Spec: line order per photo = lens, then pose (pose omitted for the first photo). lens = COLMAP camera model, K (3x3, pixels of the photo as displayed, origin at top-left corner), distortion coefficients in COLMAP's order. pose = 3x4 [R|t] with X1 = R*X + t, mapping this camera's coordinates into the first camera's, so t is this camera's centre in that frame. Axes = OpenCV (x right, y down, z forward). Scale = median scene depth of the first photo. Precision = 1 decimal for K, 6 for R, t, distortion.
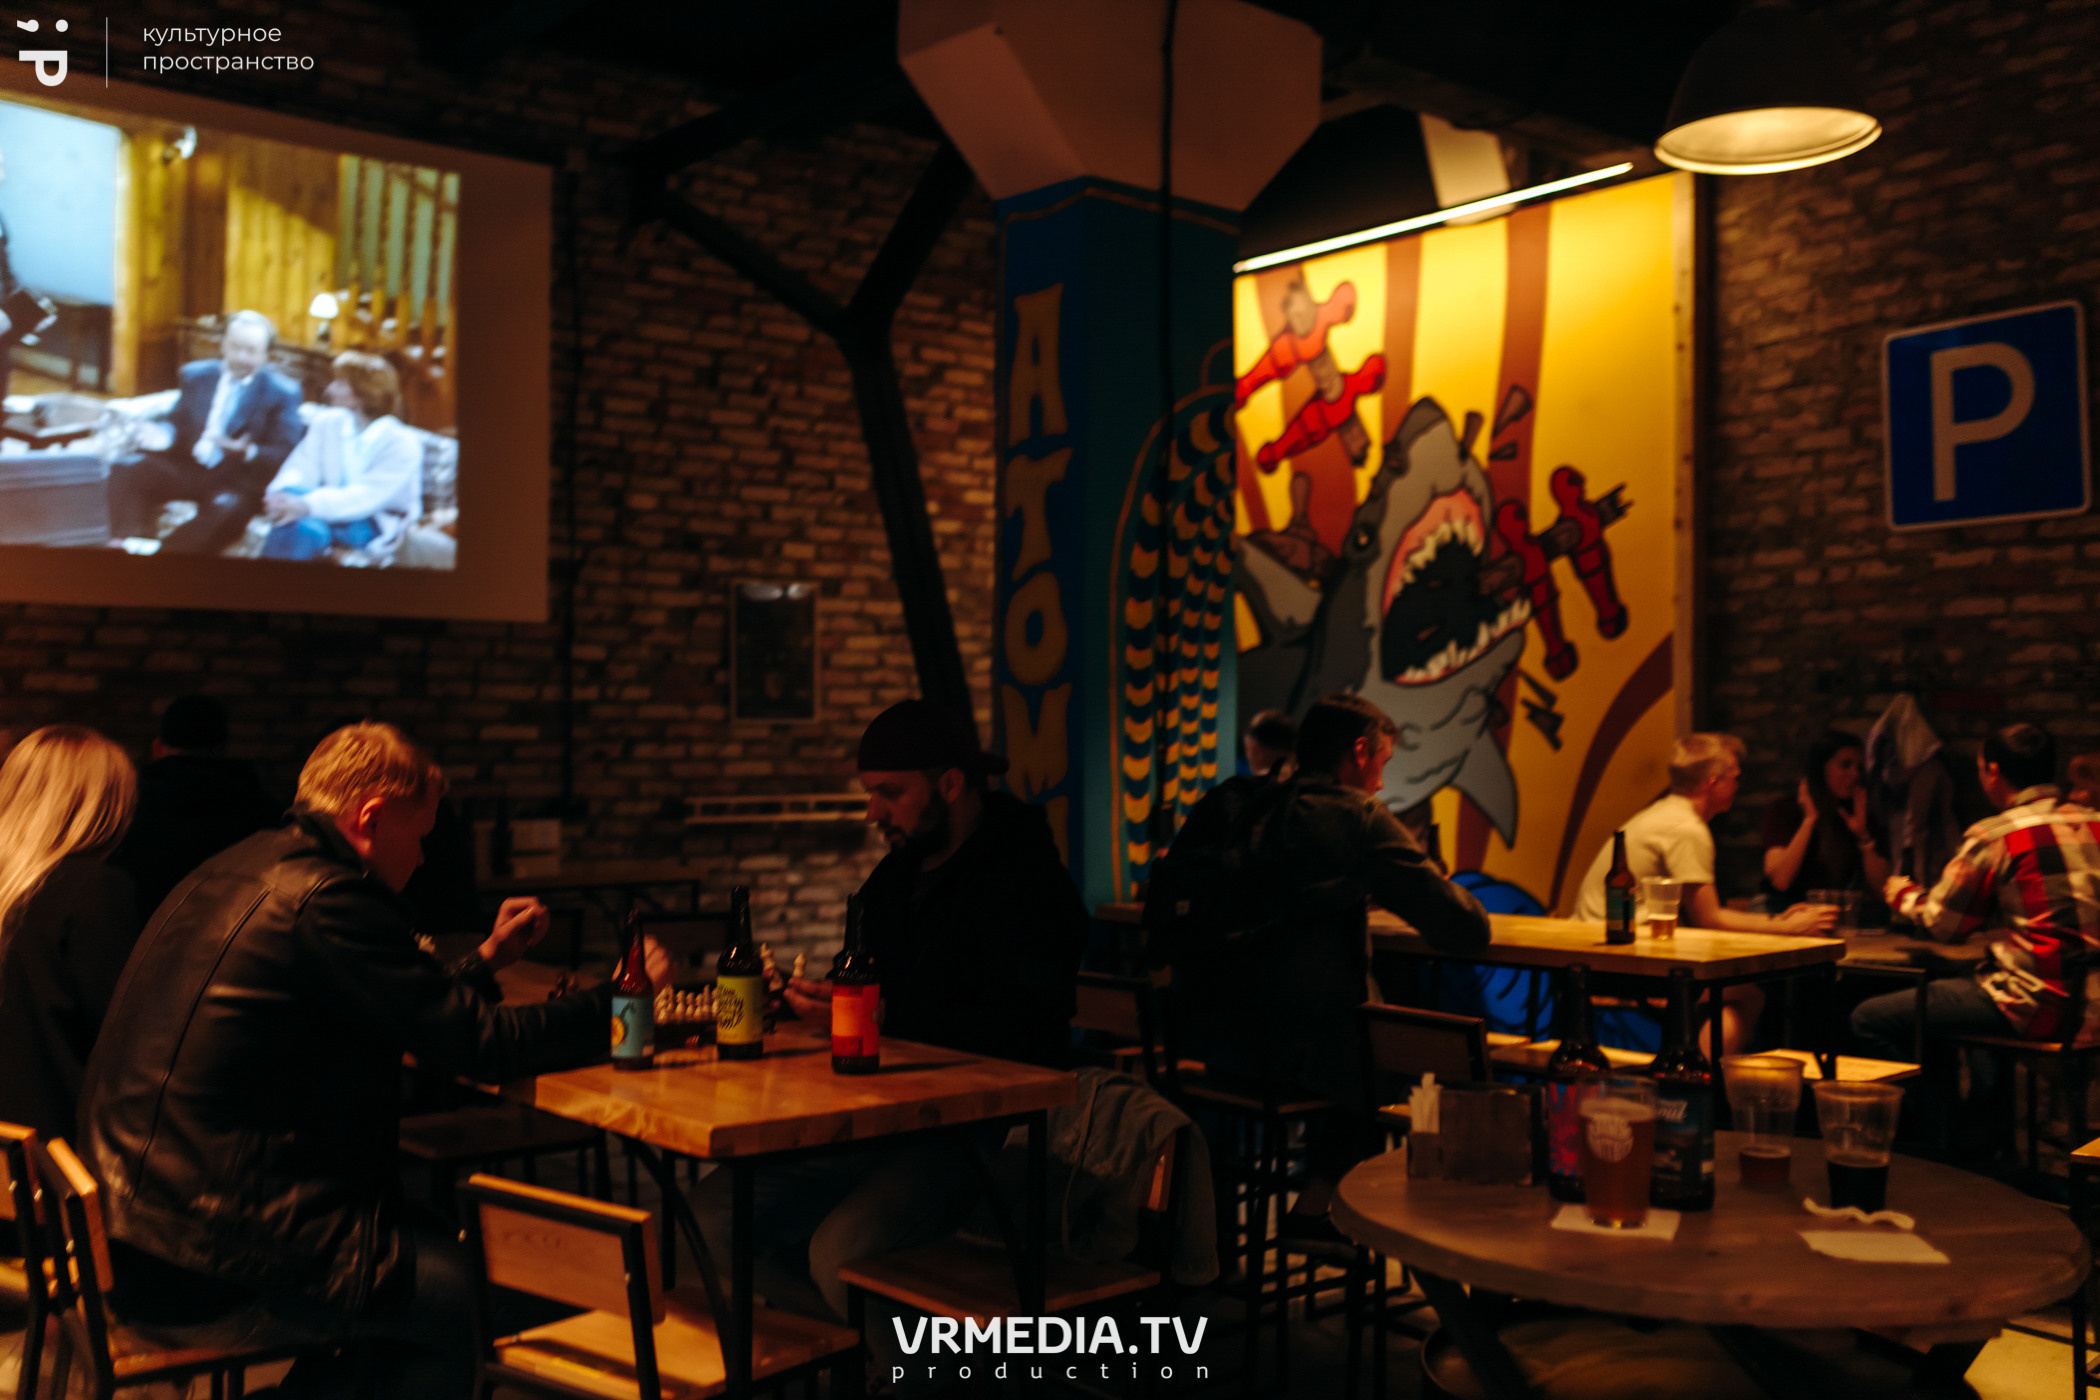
lens RADIAL K [[2147.8, 0, 1046.3], [0, 2147.8, 716.9], [0, 0, 1]] dist [-0.013662, 0.047920]
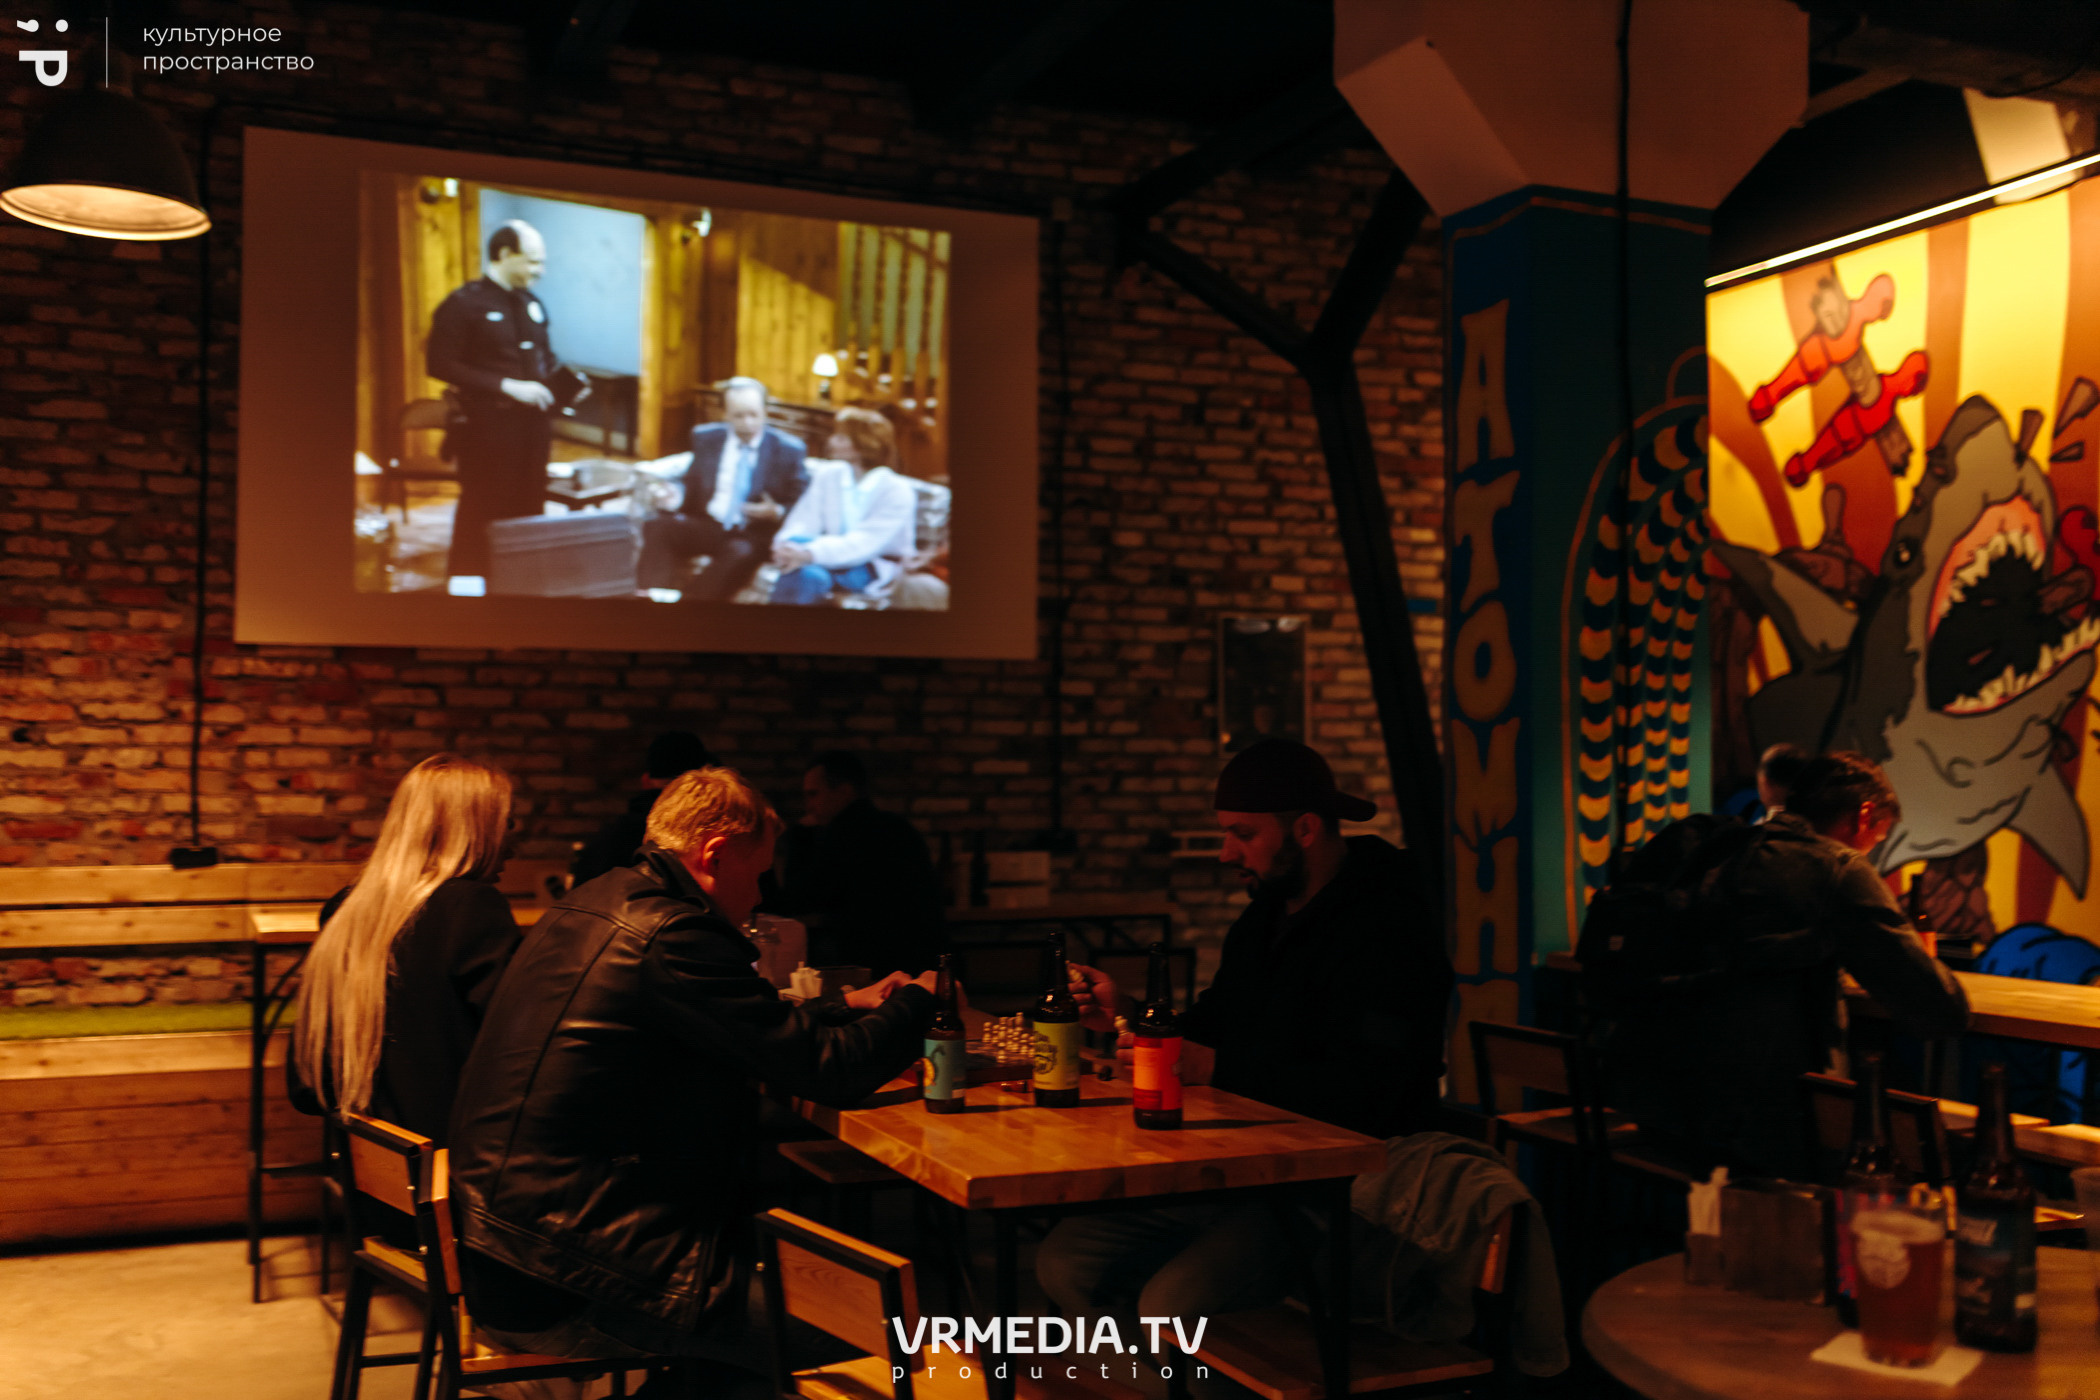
lens RADIAL K [[2122.8, 0, 1050.0], [0, 2122.8, 700.0], [0, 0, 1]] dist [-0.000879, 0.001509]
pose [[0.950409, -0.007558, -0.310911, 0.093834], [0.001654, 0.999813, -0.019246, -0.005287], [0.310998, 0.017777, 0.950244, 0.037871]]
